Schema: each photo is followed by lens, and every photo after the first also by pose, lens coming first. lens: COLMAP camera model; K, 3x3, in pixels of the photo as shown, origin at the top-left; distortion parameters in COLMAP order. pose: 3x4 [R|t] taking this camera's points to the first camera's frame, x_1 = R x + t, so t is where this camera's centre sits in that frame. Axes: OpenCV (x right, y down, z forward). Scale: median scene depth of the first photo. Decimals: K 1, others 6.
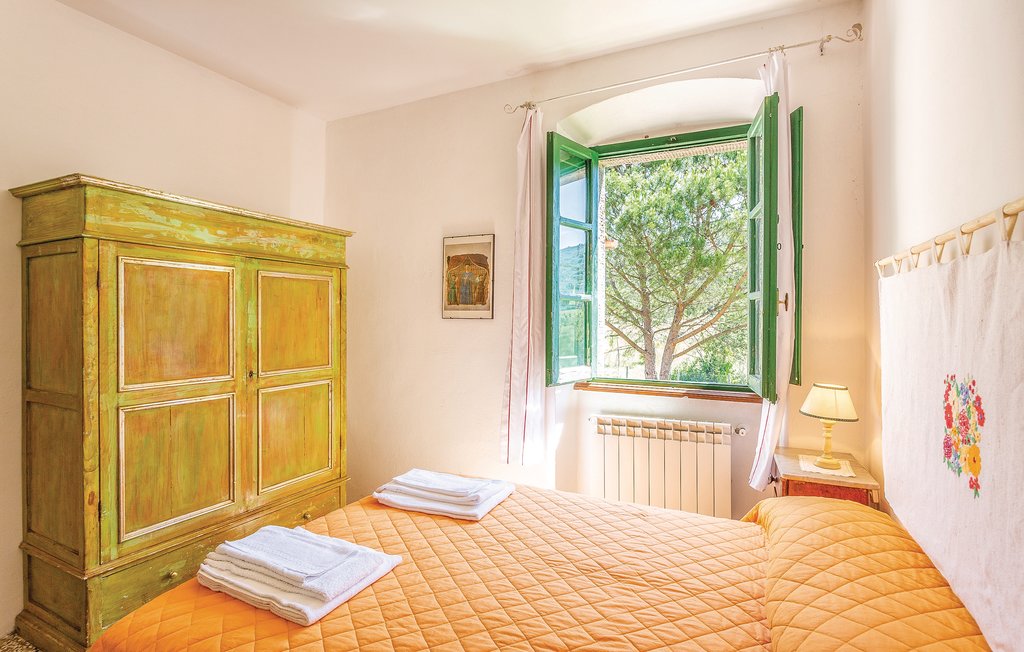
lens RADIAL K [[511.6, 0, 542.4], [0, 511.6, 315.5], [0, 0, 1]] dist [-0.003997, 0.000174]
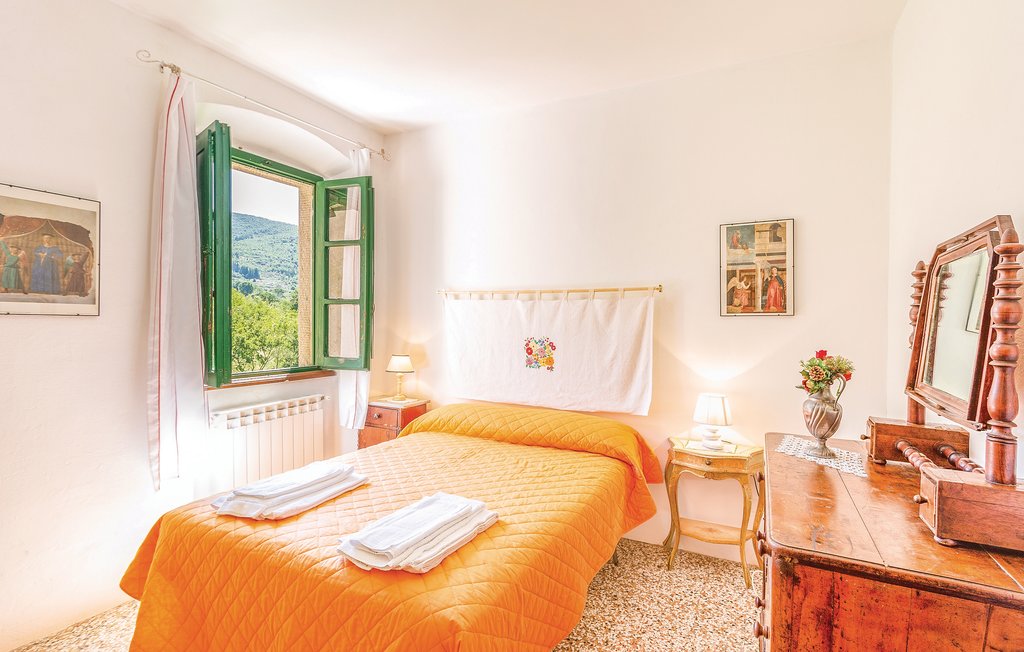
lens RADIAL K [[495.5, 0, 511.8], [0, 495.5, 323.4], [0, 0, 1]] dist [-0.001662, -0.000385]
pose [[0.014391, -0.009590, 0.999850, -0.806448], [-0.017553, 0.999797, 0.009842, -0.000283], [-0.999742, -0.017692, 0.014220, 0.390785]]
